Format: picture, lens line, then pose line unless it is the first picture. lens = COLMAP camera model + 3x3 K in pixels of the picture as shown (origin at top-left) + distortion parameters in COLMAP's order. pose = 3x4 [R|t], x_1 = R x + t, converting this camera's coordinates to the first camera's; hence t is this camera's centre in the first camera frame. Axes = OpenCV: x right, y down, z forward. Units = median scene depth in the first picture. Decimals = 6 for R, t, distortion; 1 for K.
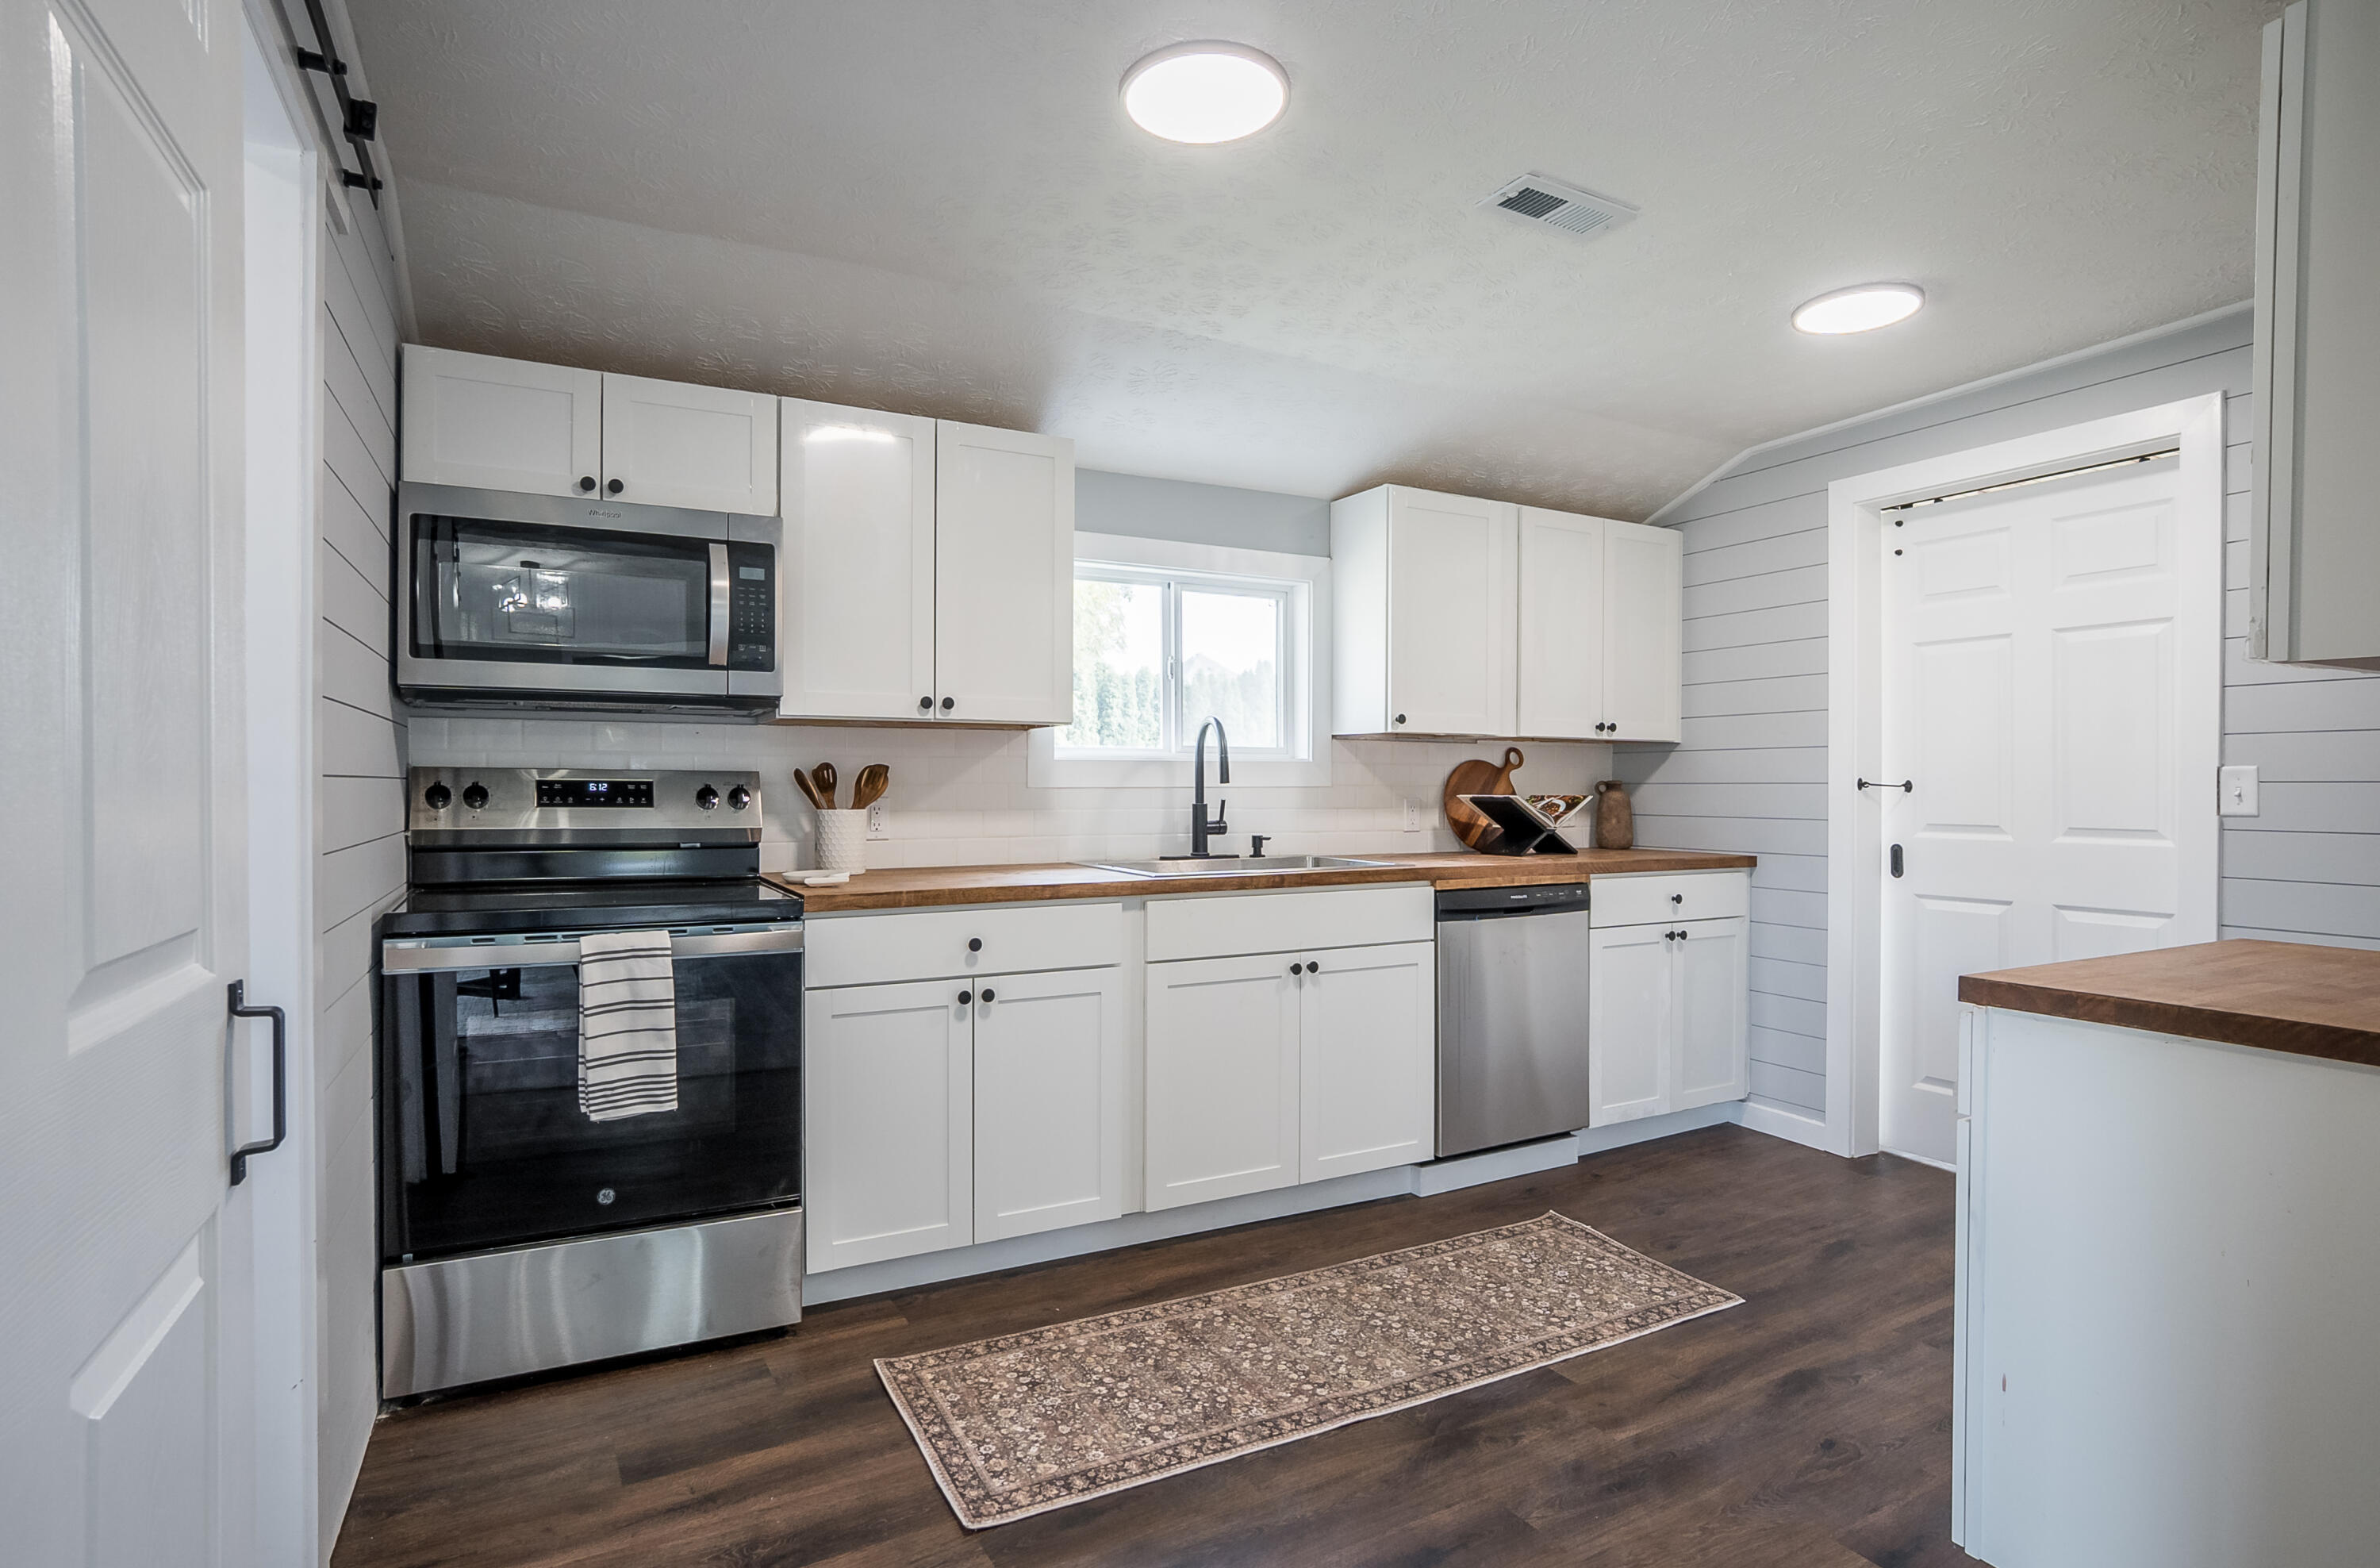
lens RADIAL K [[1220.5, 0, 1185.9], [0, 1220.5, 771.8], [0, 0, 1]] dist [-0.020831, 0.000922]
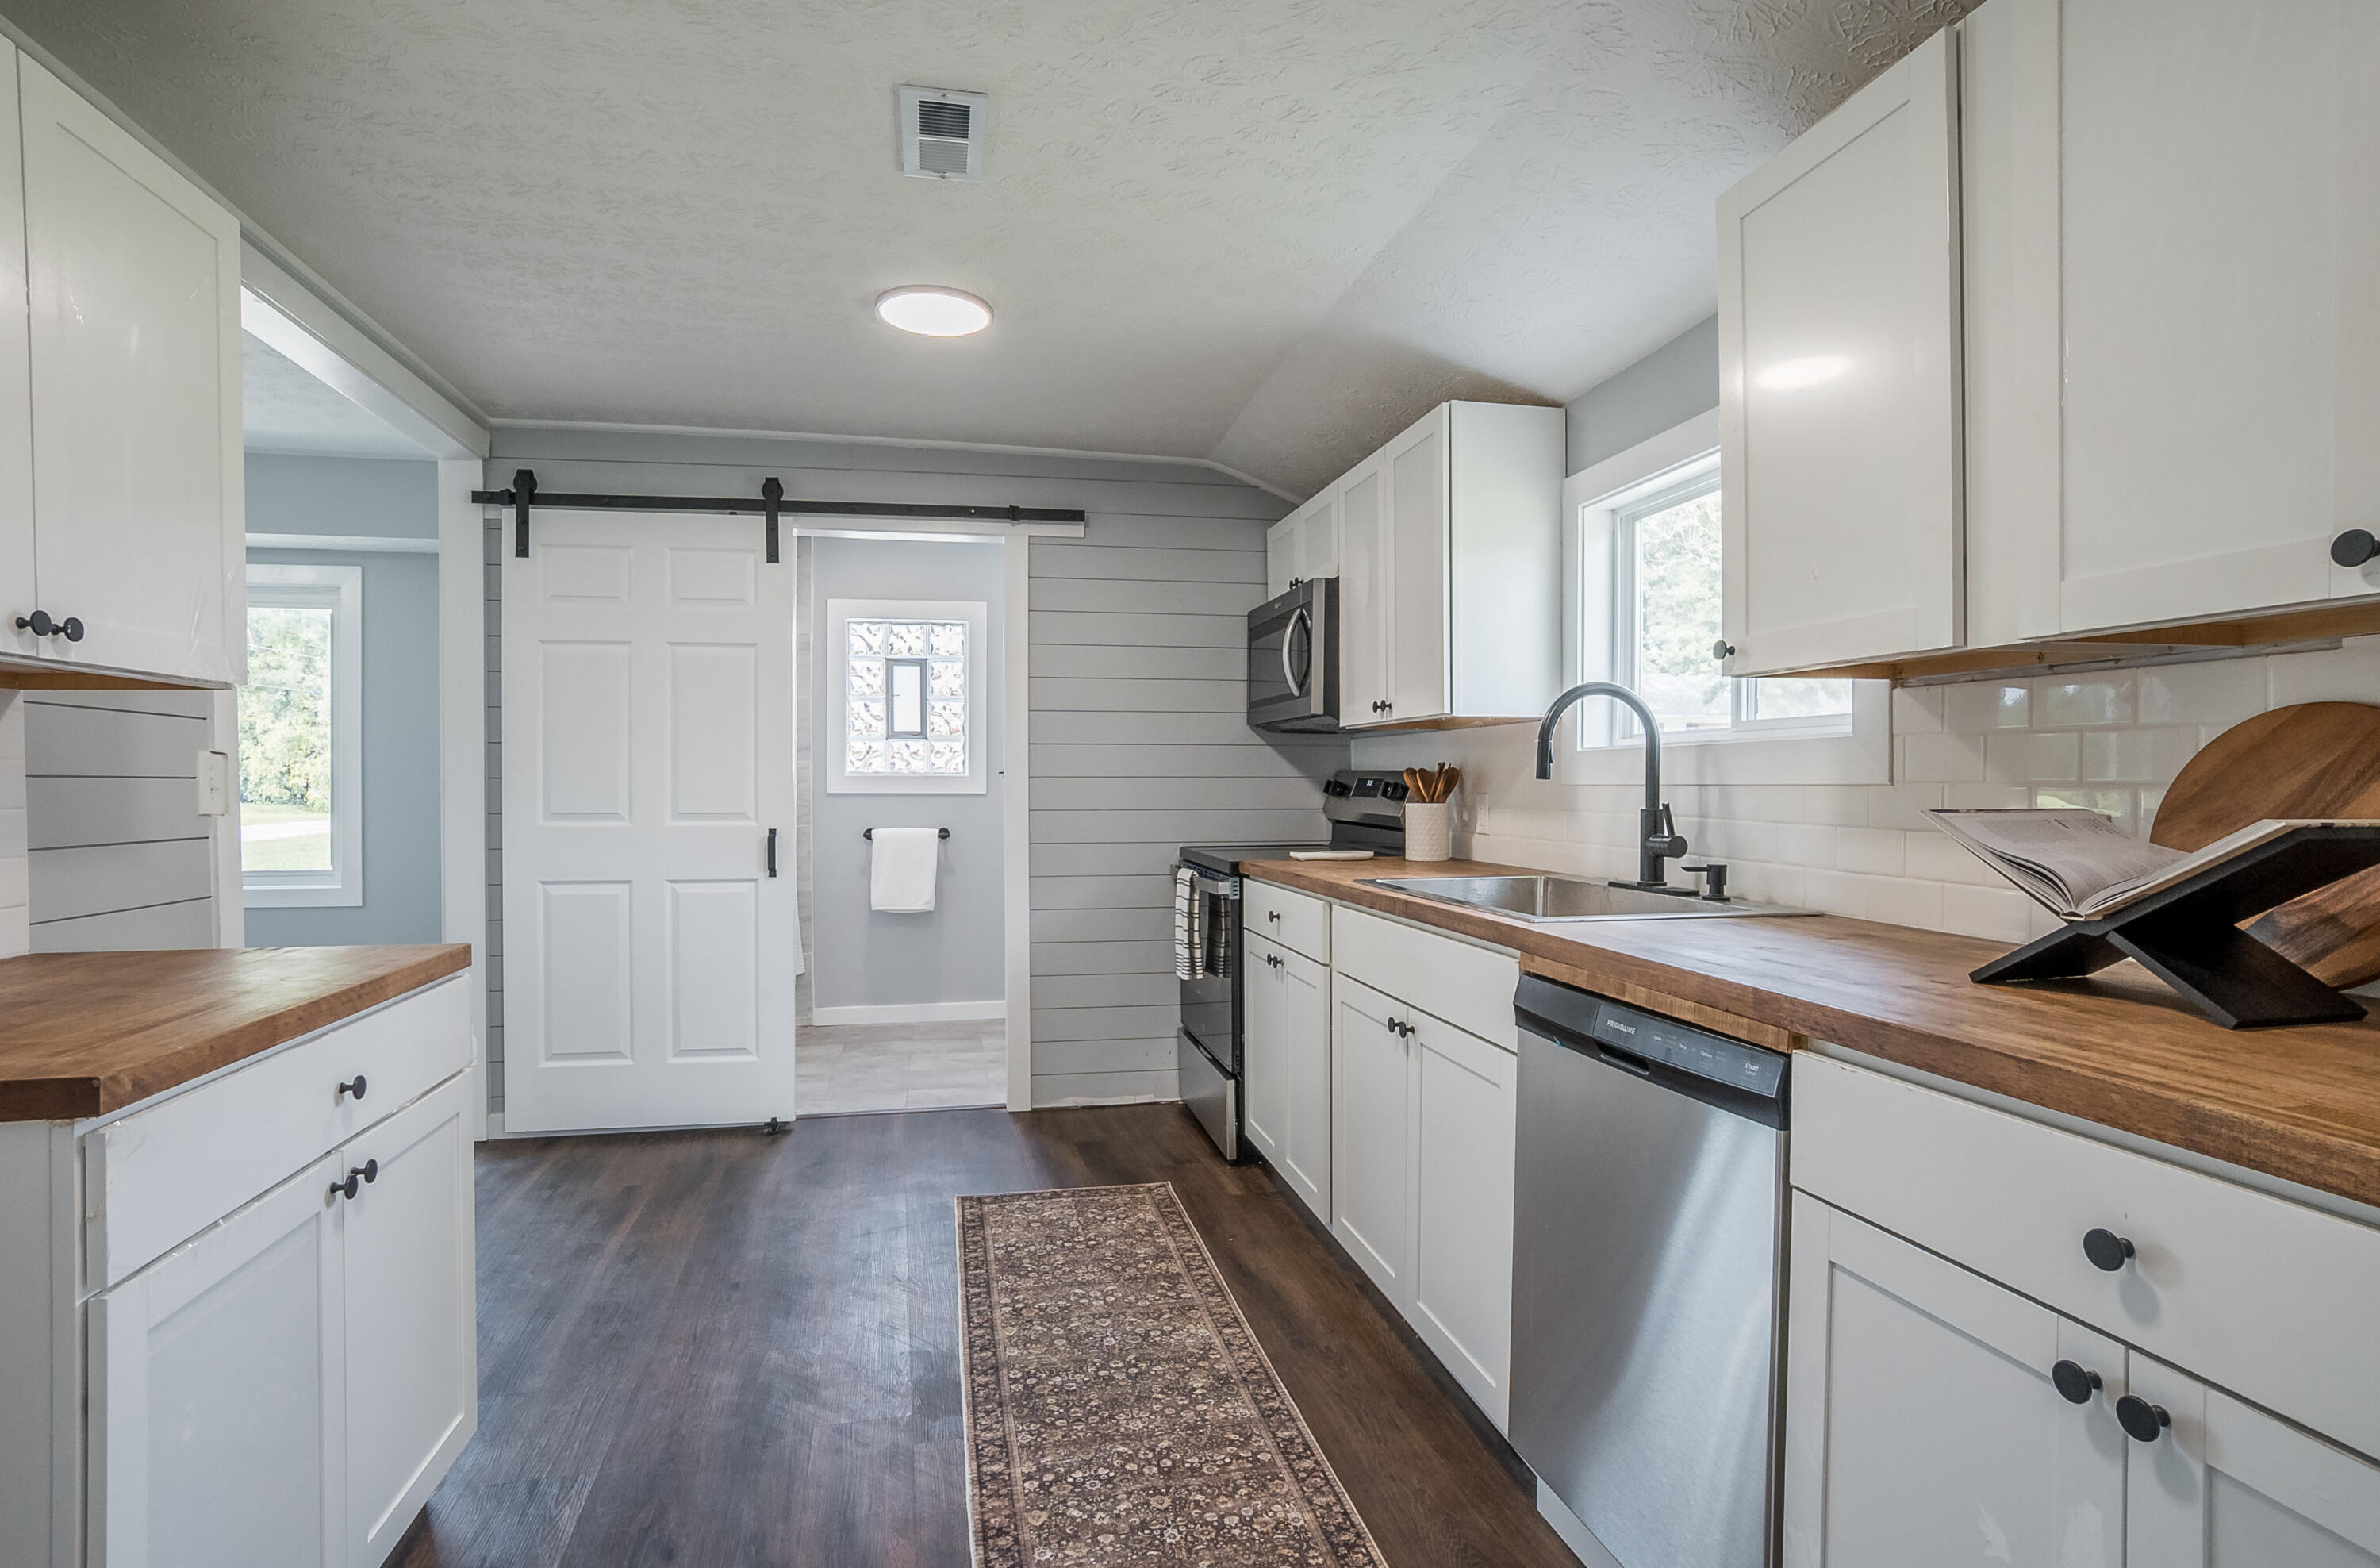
lens RADIAL K [[1220.5, 0, 1184.2], [0, 1220.5, 783.3], [0, 0, 1]] dist [-0.020831, 0.000922]
pose [[-0.299662, 0.000473, -0.954045, 1.015016], [0.009907, 0.999948, -0.002616, 0.015061], [0.953994, -0.010236, -0.299651, 1.321588]]
